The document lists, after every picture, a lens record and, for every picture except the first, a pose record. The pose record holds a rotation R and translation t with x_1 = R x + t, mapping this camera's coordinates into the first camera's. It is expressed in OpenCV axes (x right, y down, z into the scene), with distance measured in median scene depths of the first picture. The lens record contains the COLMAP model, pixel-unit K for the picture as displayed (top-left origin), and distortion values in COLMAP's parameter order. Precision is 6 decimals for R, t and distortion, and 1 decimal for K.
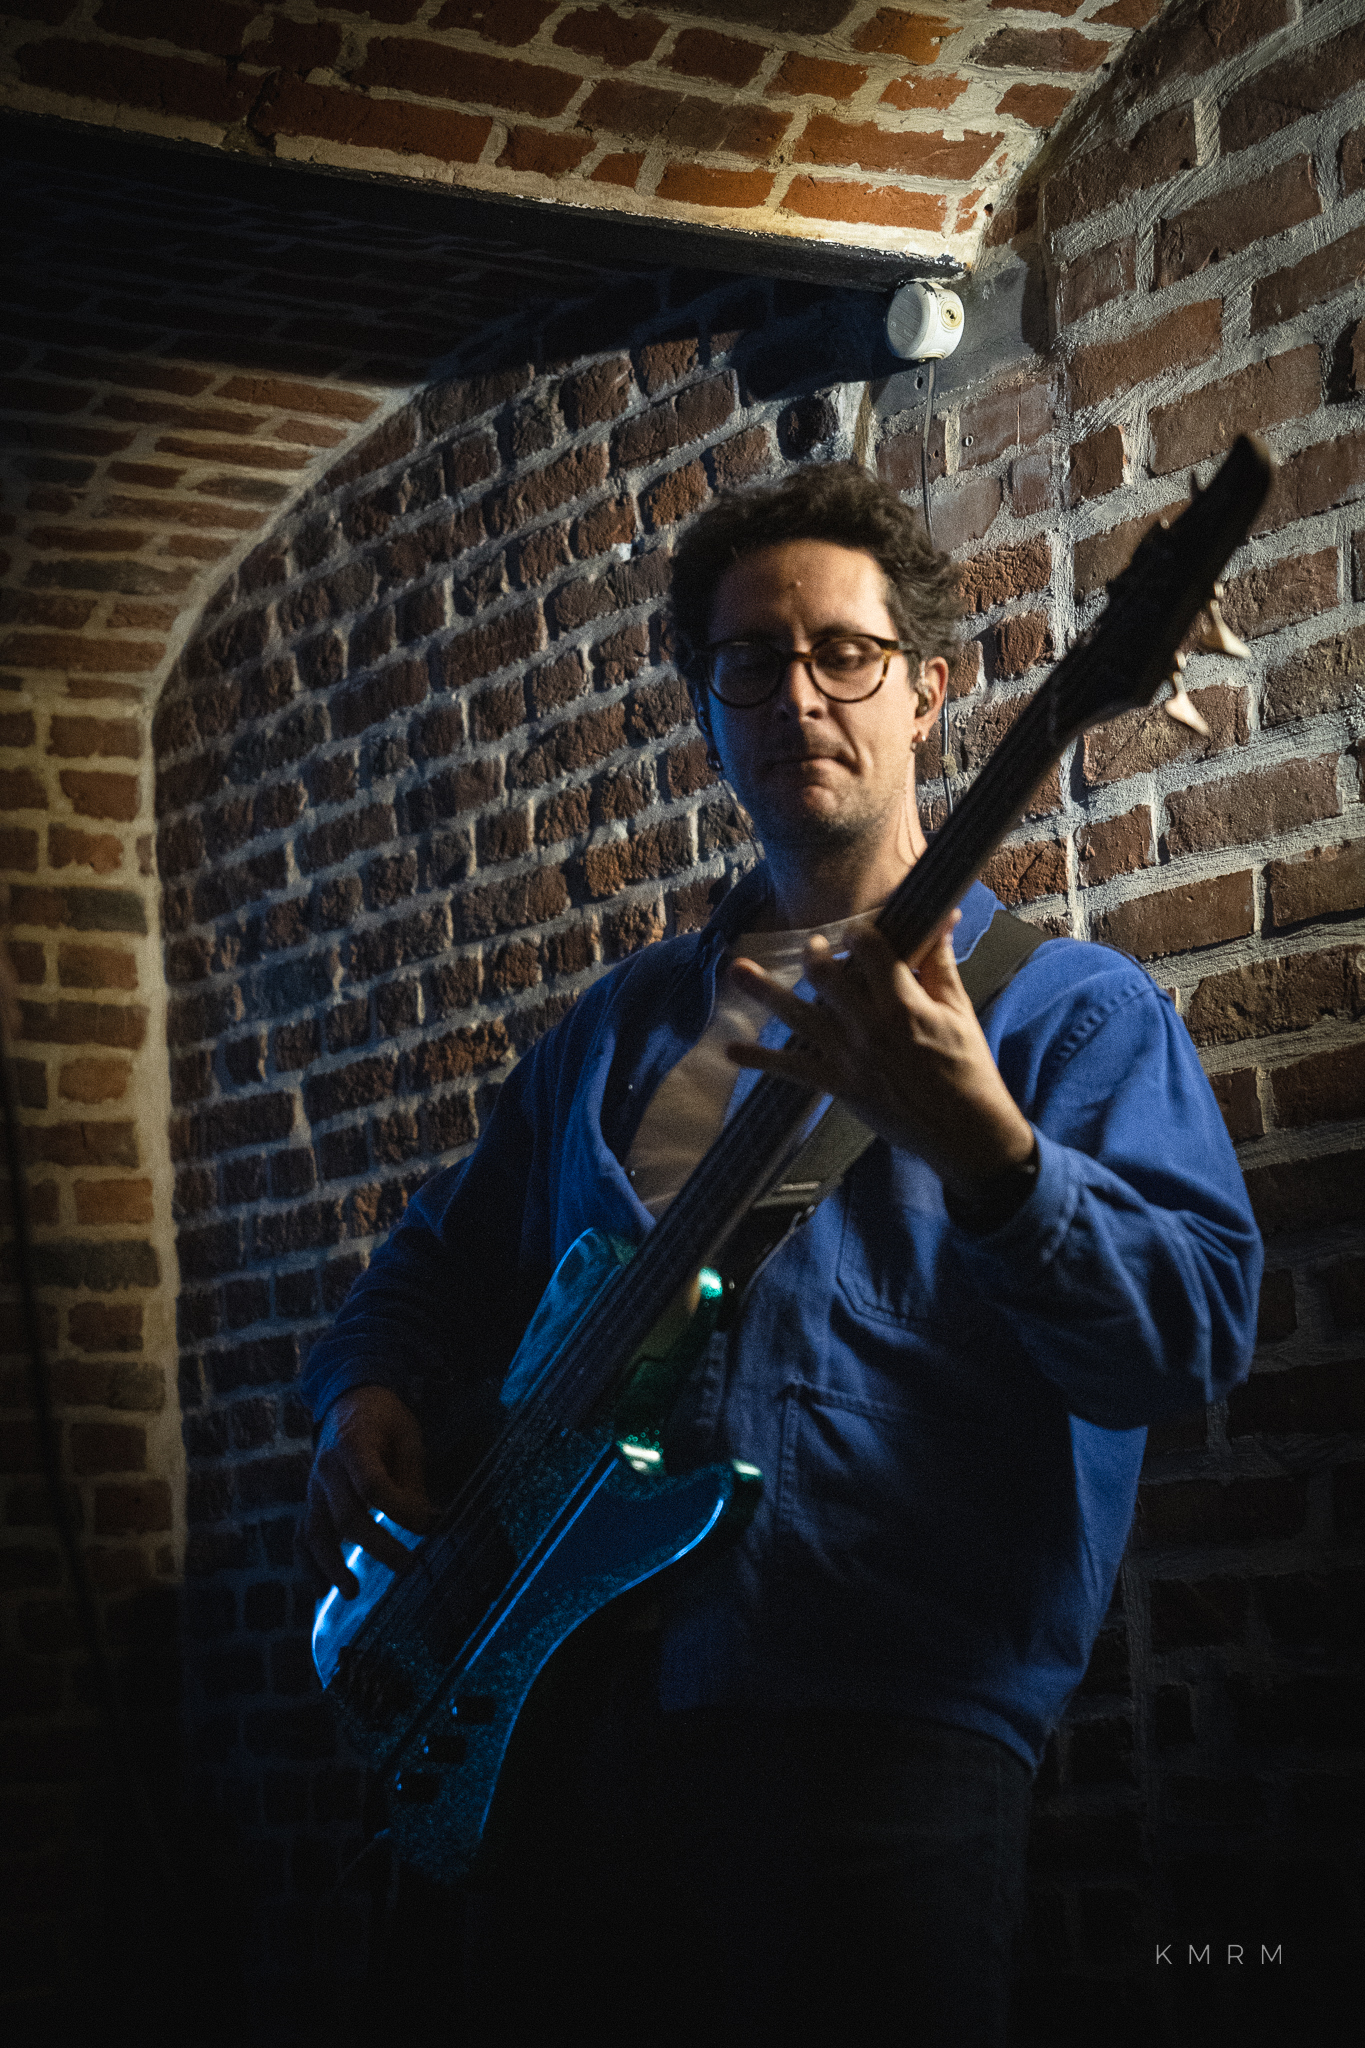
lens RADIAL K [[4106.4, 0, 682.5], [0, 4106.4, 1024.0], [0, 0, 1]] dist [0.536746, 0.272933]
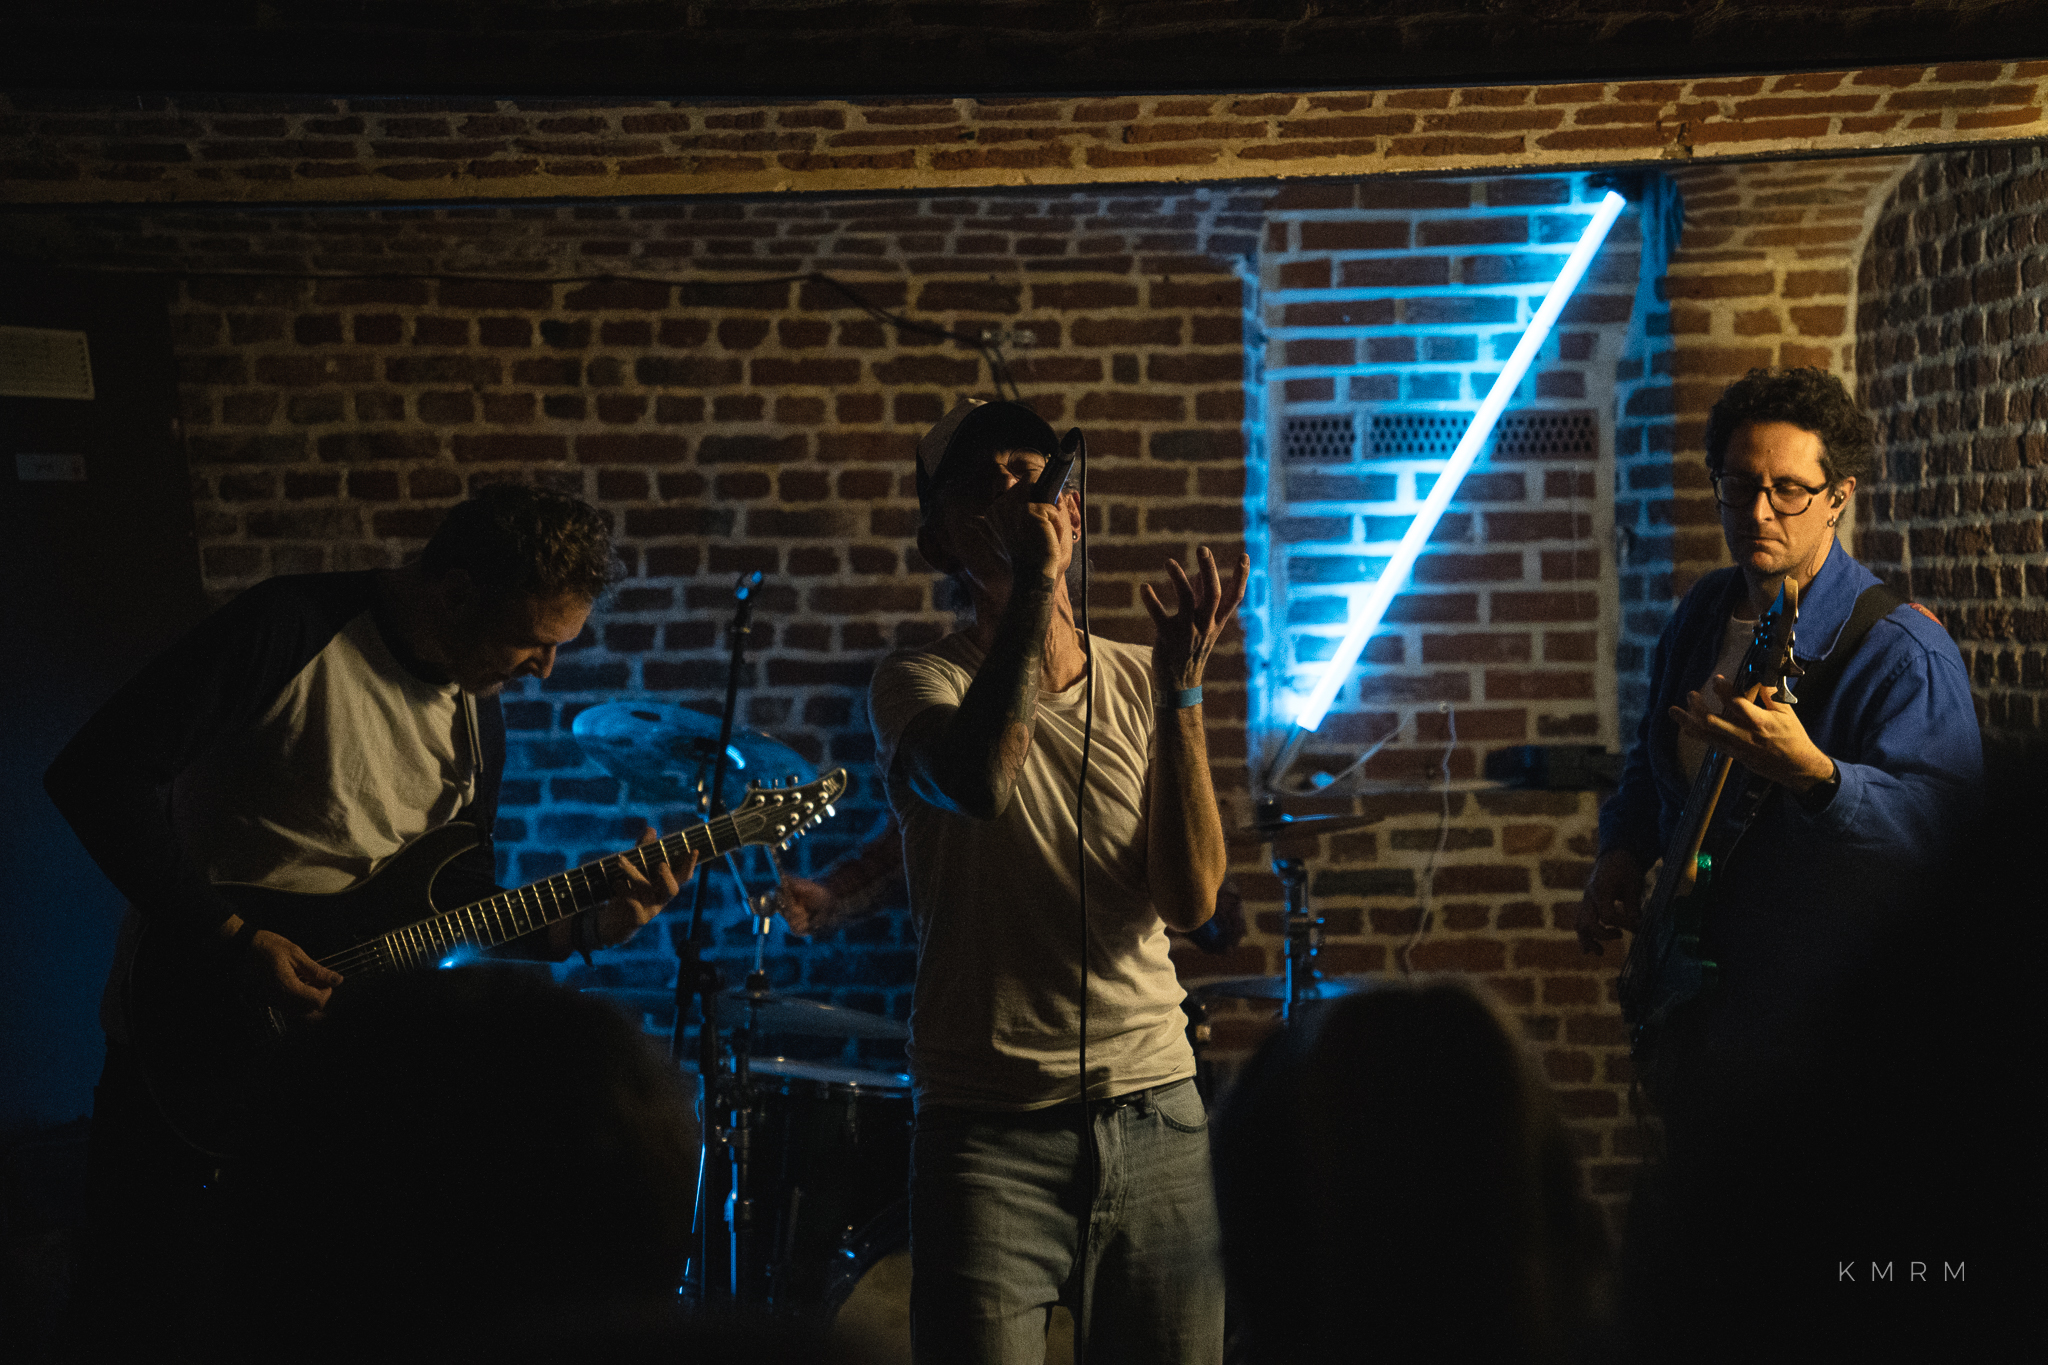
lens RADIAL K [[3823.5, 0, 1024.0], [0, 3823.5, 682.5], [0, 0, 1]] dist [0.322115, 2.035298]
pose [[0.861578, 0.073422, -0.502288, 0.368982], [0.028930, 0.980774, 0.192989, -0.225583], [0.506801, -0.180807, 0.842889, -0.433122]]
